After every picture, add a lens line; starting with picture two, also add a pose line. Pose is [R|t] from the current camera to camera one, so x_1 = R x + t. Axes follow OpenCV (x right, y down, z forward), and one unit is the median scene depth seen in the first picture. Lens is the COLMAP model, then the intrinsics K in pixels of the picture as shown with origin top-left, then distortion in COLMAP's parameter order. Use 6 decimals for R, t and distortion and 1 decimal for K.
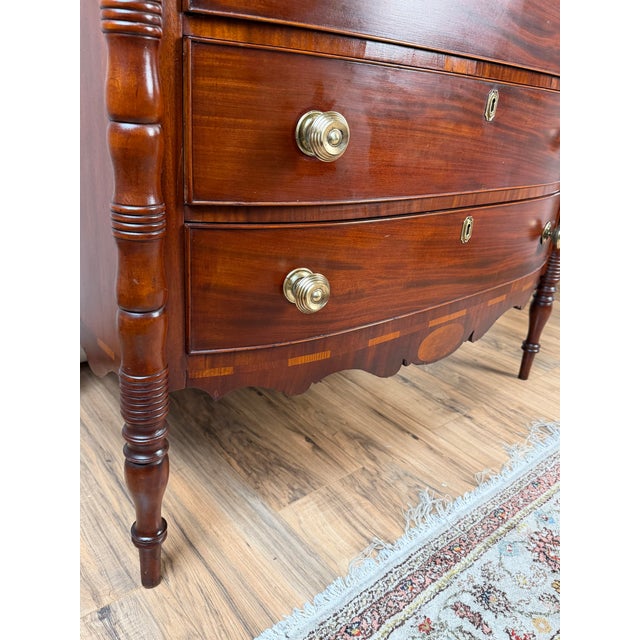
lens RADIAL K [[532.8, 0, 320.0], [0, 532.8, 320.0], [0, 0, 1]] dist [0.056516, -0.083211]
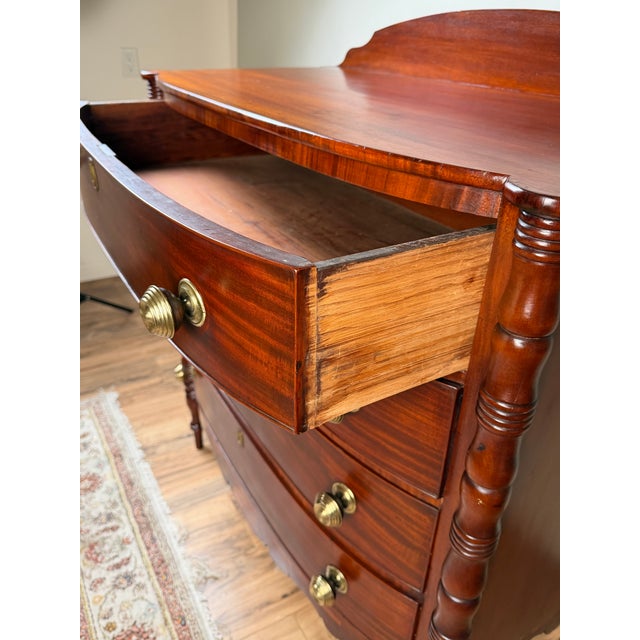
lens RADIAL K [[537.8, 0, 320.0], [0, 537.8, 320.0], [0, 0, 1]] dist [0.003968, -0.013471]
pose [[-0.182165, 0.397336, -0.899411, 1.285324], [-0.422741, 0.794211, 0.436484, -1.040422], [0.887753, 0.459730, 0.023293, 1.031282]]
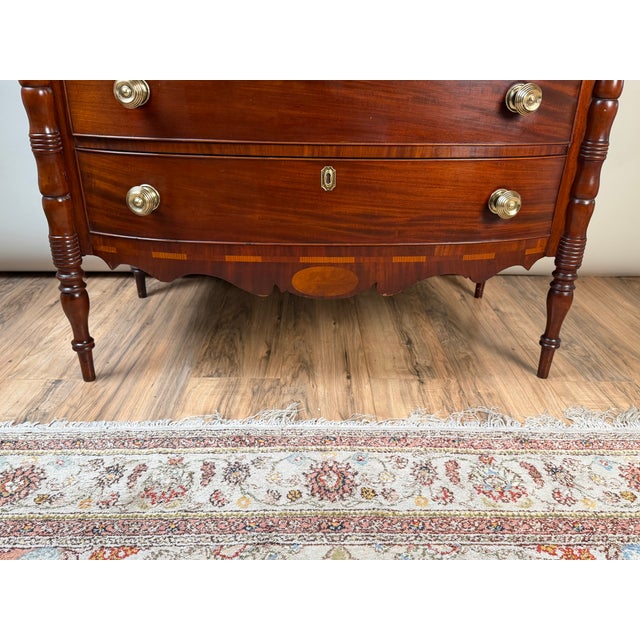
lens RADIAL K [[521.2, 0, 320.0], [0, 521.2, 320.0], [0, 0, 1]] dist [0.112965, -0.202990]
pose [[0.771950, 0.210855, -0.599695, 1.014350], [-0.205808, 0.975474, 0.078056, 0.041364], [0.601445, 0.063167, 0.796413, 0.125067]]
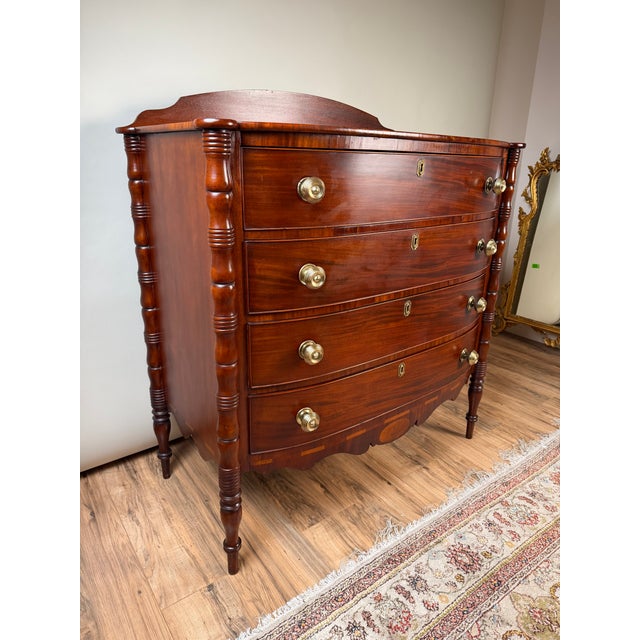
lens RADIAL K [[455.8, 0, 320.0], [0, 455.8, 320.0], [0, 0, 1]] dist [0.018488, -0.009106]
pose [[0.995795, -0.035515, -0.084450, 0.139444], [0.029630, 0.997110, -0.069949, -0.242972], [0.086690, 0.067153, 0.993969, -0.563170]]
